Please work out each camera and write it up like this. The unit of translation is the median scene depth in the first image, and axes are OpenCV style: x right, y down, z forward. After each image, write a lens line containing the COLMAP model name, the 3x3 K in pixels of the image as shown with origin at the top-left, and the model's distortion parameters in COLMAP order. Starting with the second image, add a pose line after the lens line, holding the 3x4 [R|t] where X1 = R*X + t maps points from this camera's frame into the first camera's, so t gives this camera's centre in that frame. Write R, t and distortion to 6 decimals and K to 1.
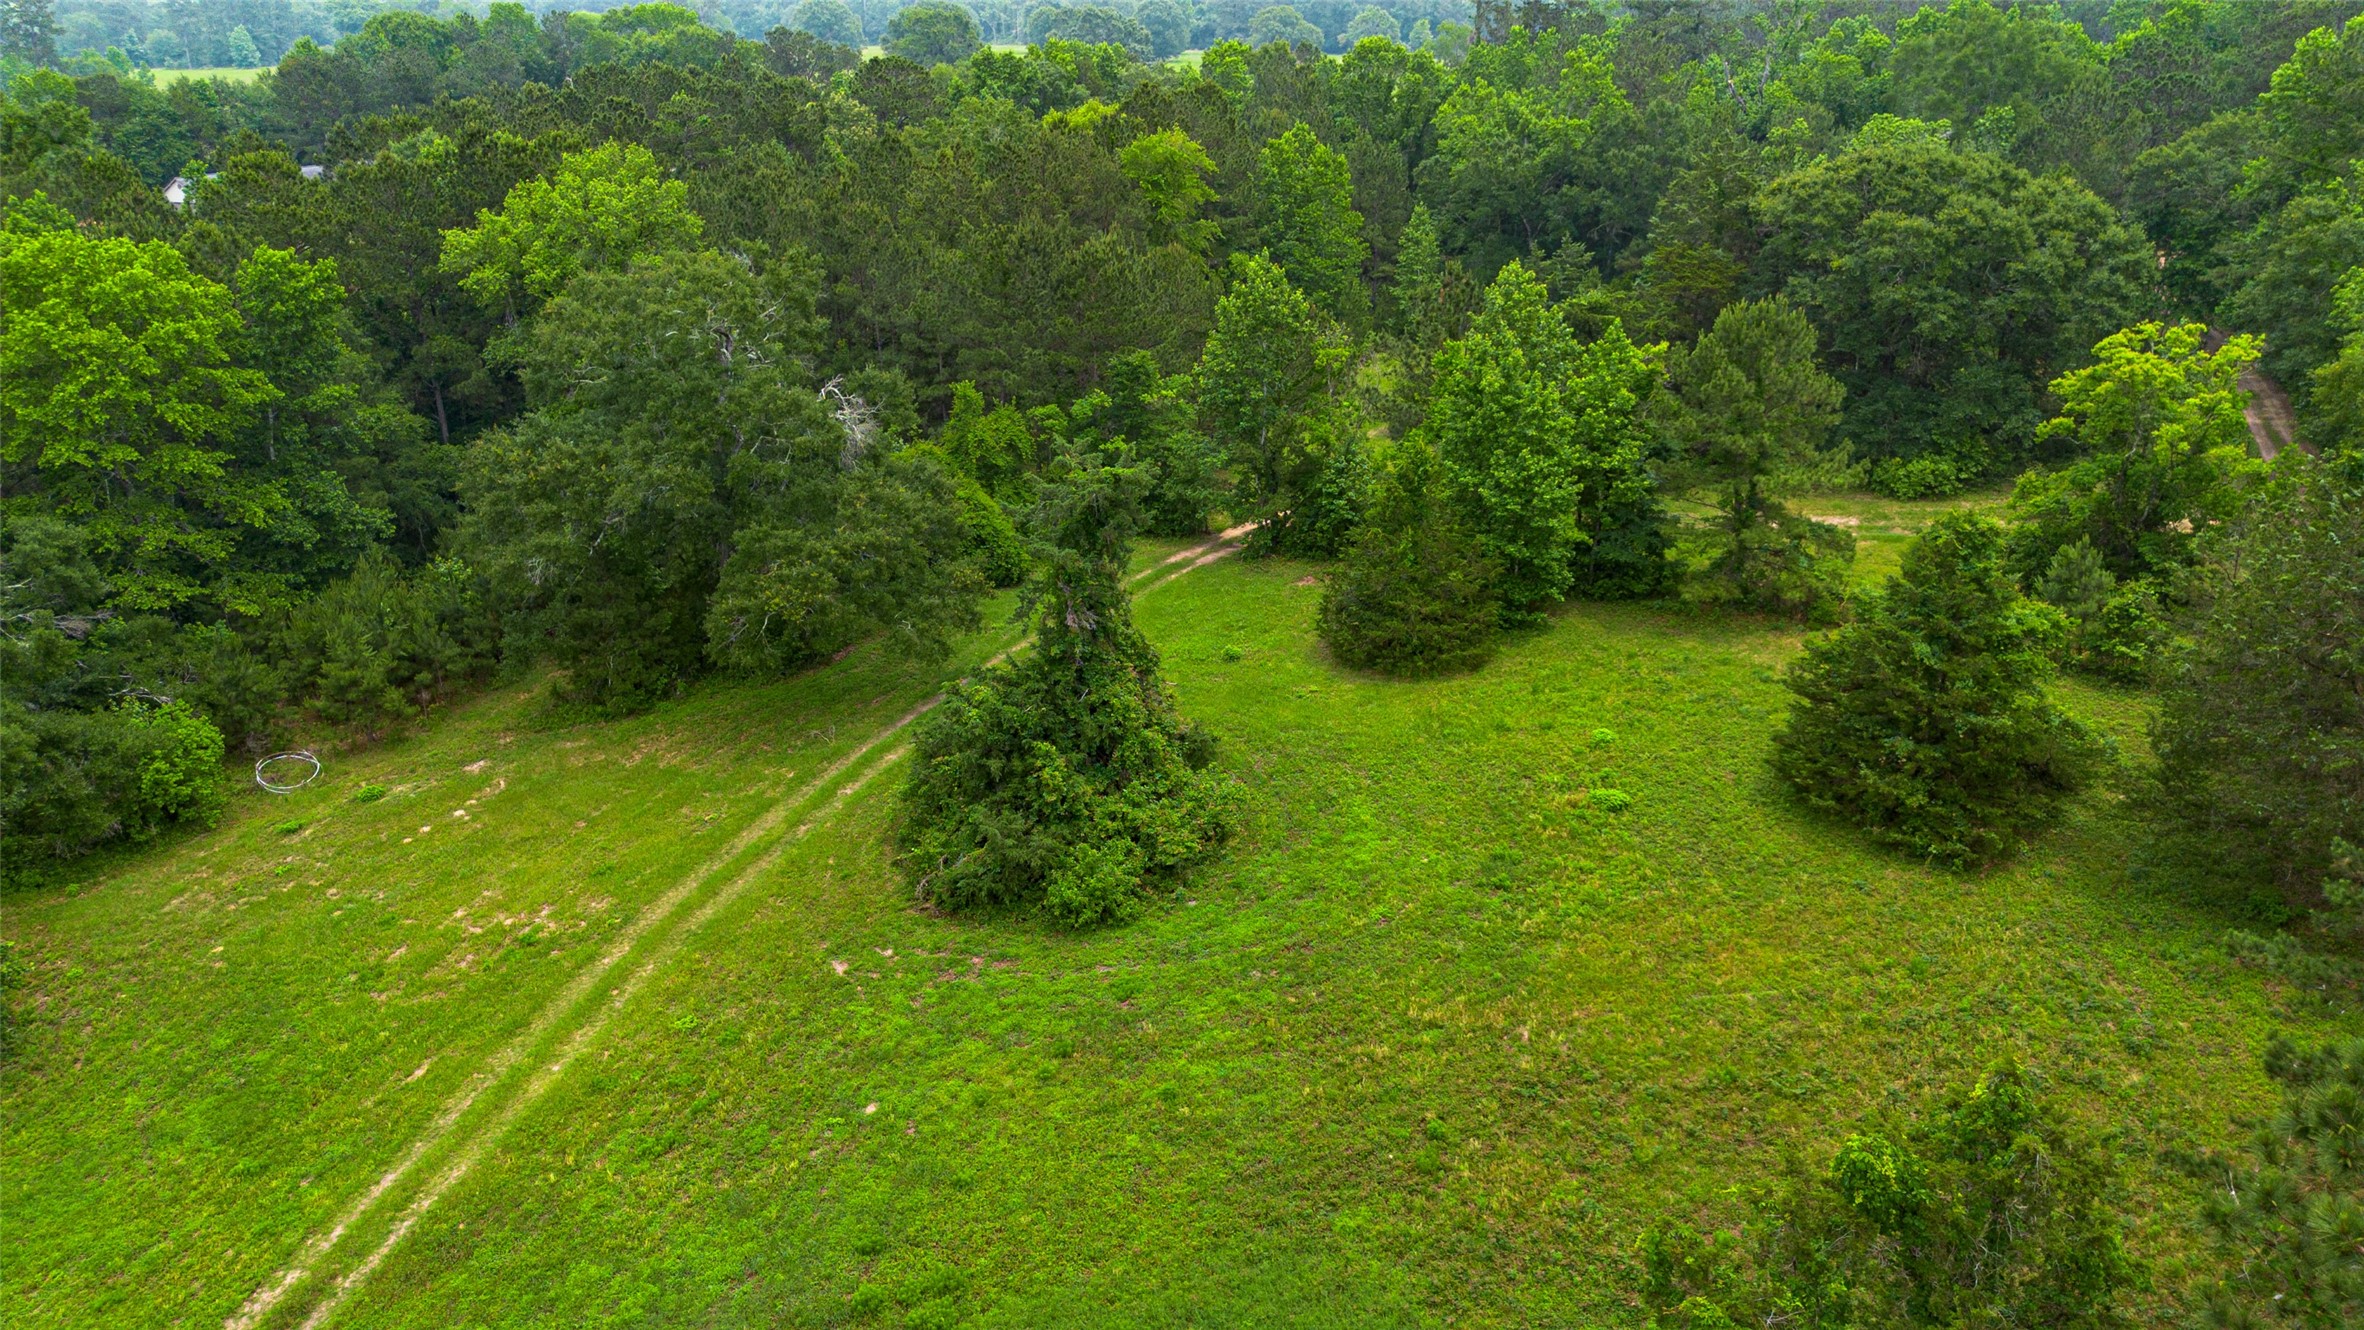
lens RADIAL K [[1668.4, 0, 1182.0], [0, 1668.4, 665.0], [0, 0, 1]] dist [0.062261, -0.057310]
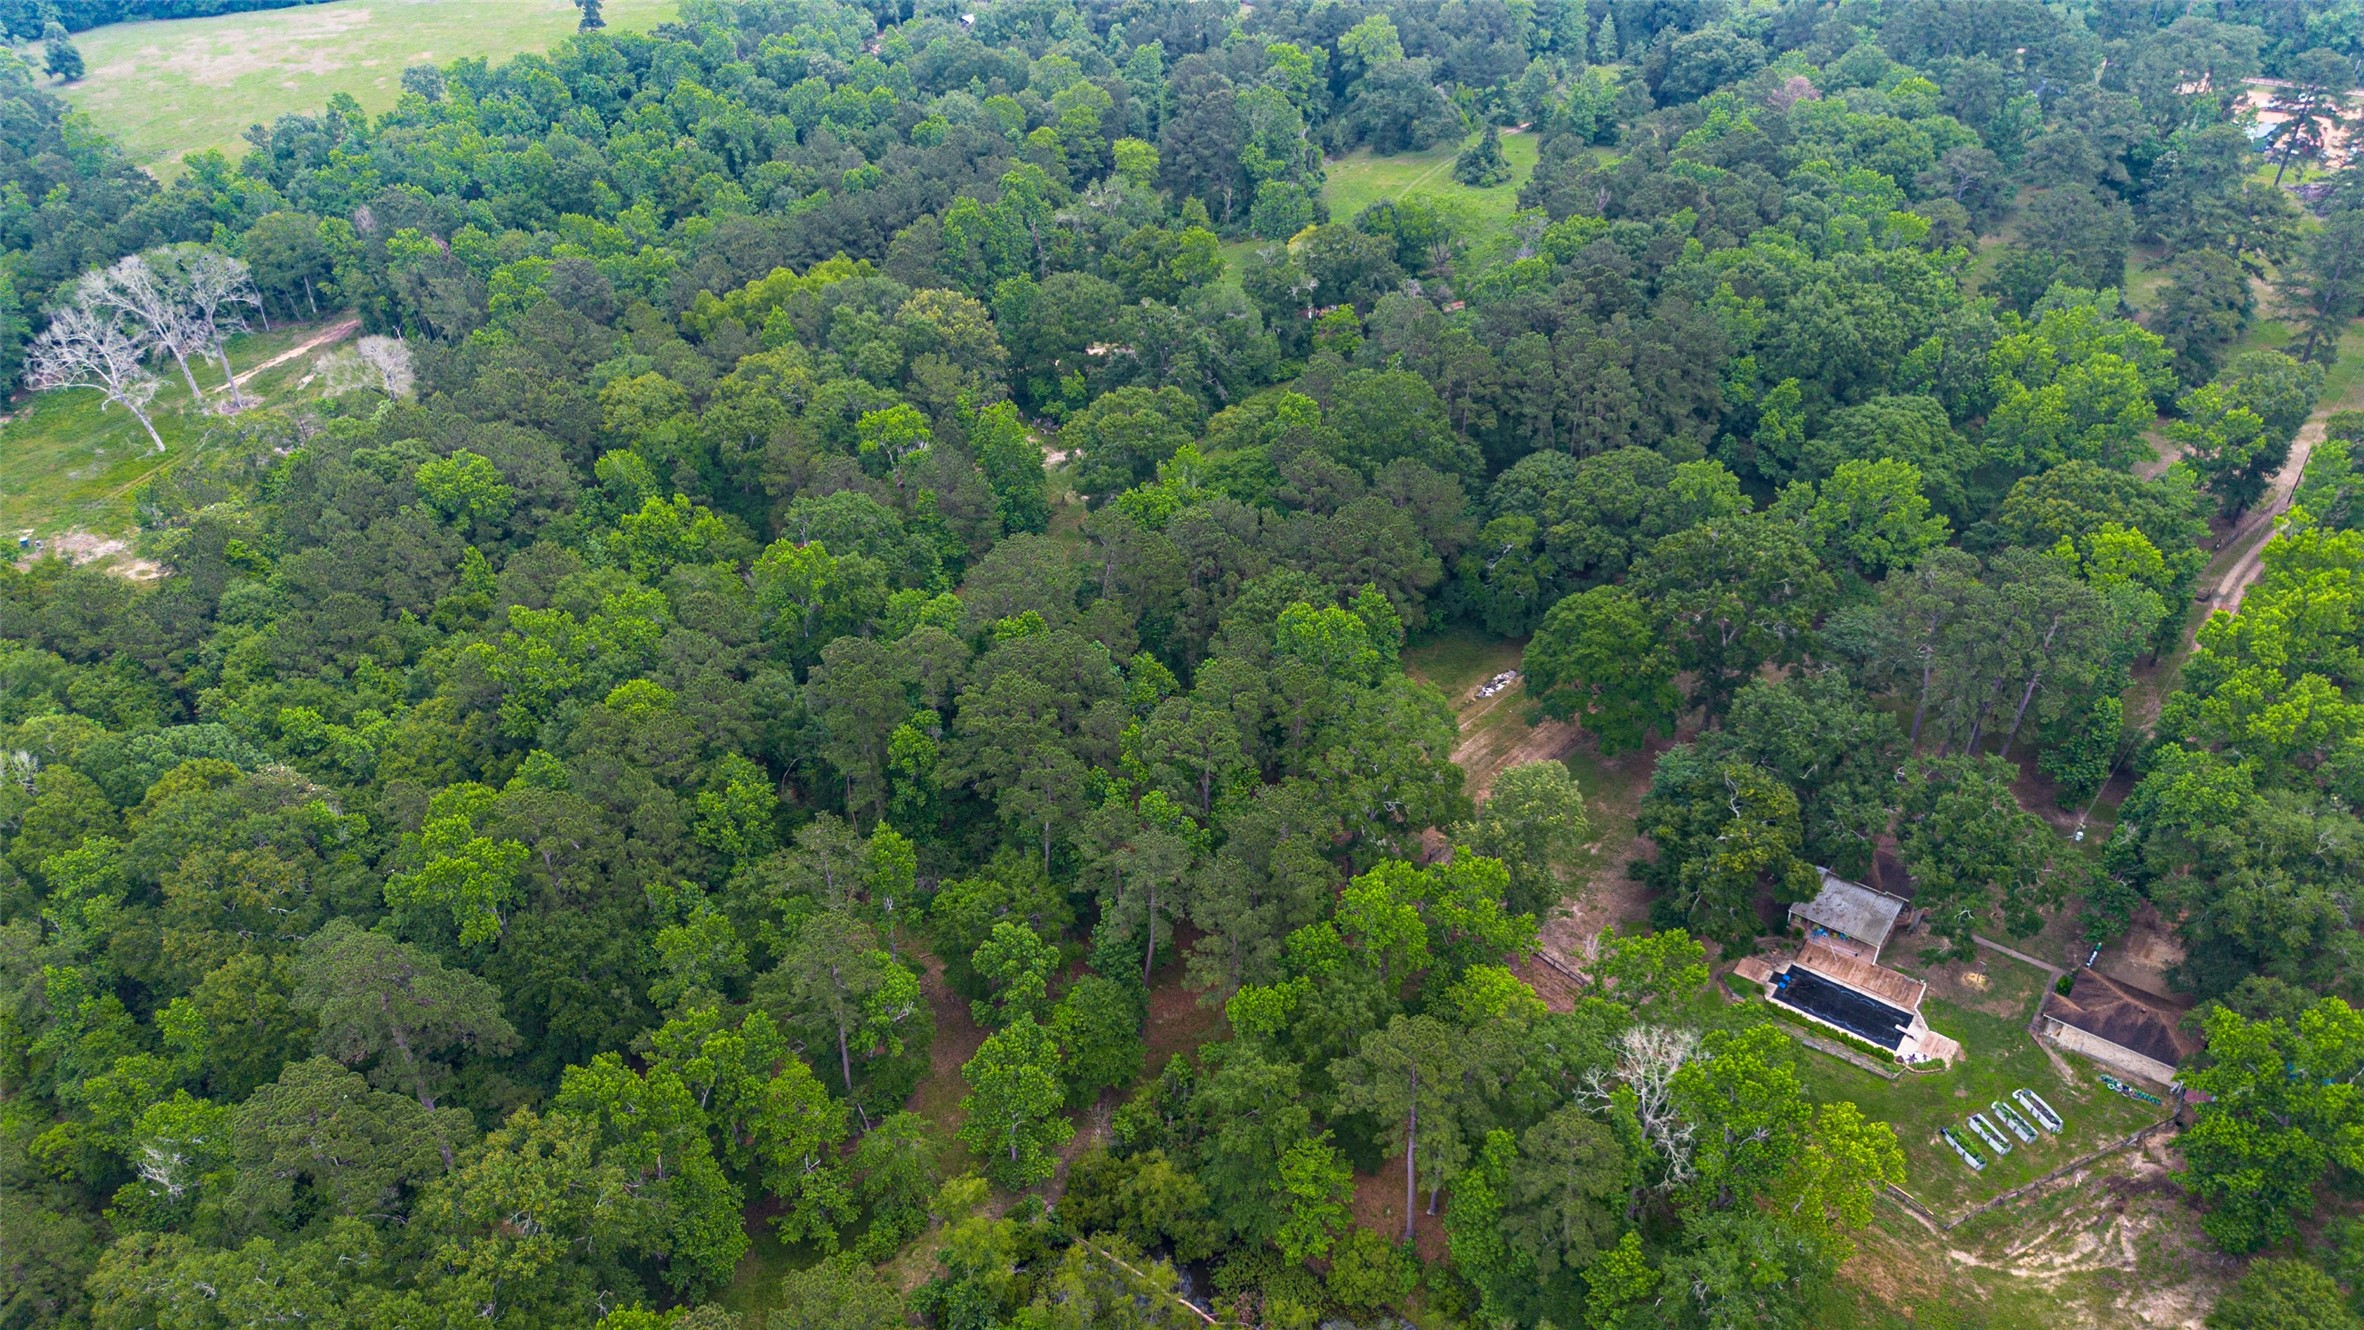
lens RADIAL K [[1668.4, 0, 1182.0], [0, 1668.4, 665.0], [0, 0, 1]] dist [0.062261, -0.057310]
pose [[0.980532, 0.117232, -0.157524, 0.021786], [-0.079324, 0.970335, 0.228379, 0.455054], [0.179624, -0.211438, 0.960744, -4.683756]]
